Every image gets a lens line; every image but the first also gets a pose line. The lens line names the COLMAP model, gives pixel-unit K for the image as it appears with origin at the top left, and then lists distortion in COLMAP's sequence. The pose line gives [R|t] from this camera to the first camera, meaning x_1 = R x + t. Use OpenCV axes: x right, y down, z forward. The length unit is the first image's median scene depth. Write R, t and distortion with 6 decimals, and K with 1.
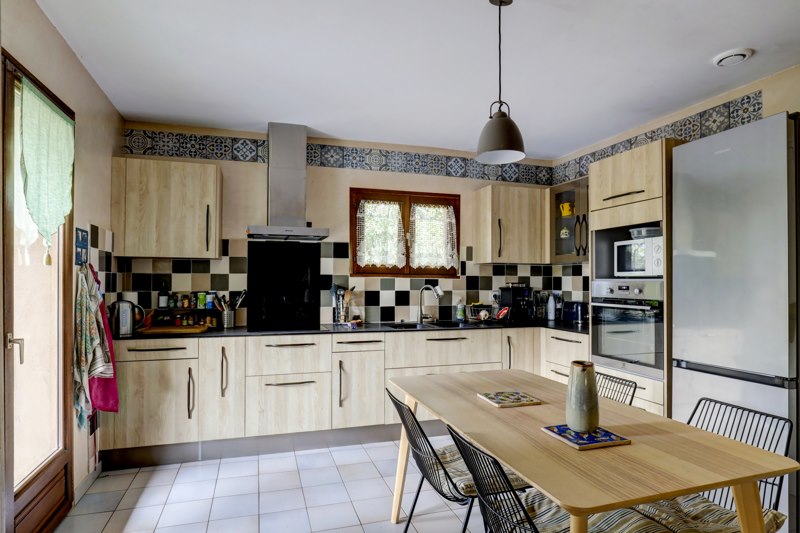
lens RADIAL K [[445.9, 0, 399.1], [0, 445.9, 275.7], [0, 0, 1]] dist [0.001086, 0.000211]
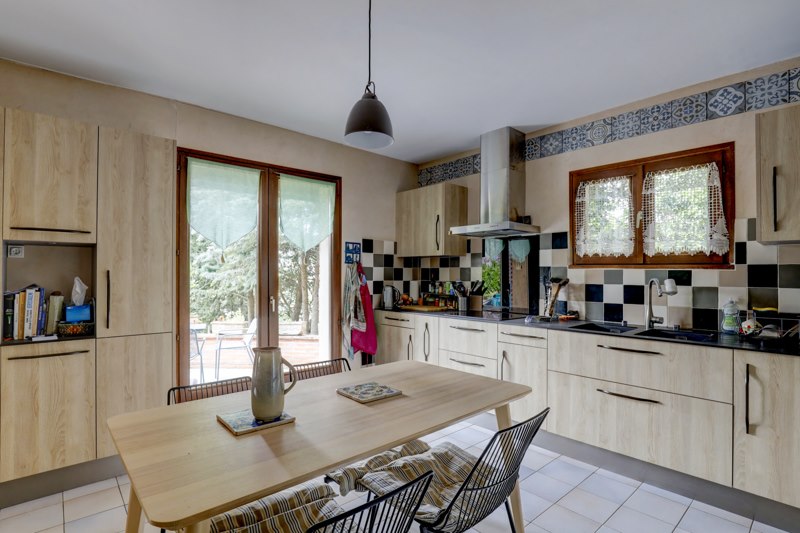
lens RADIAL K [[411.7, 0, 400.0], [0, 411.7, 266.5], [0, 0, 1]] dist [-0.003404, -0.000861]
pose [[0.415058, -0.017883, -0.909619, 0.515788], [0.008306, 0.999840, -0.015867, 0.009028], [0.909757, -0.000970, 0.415140, 0.325230]]
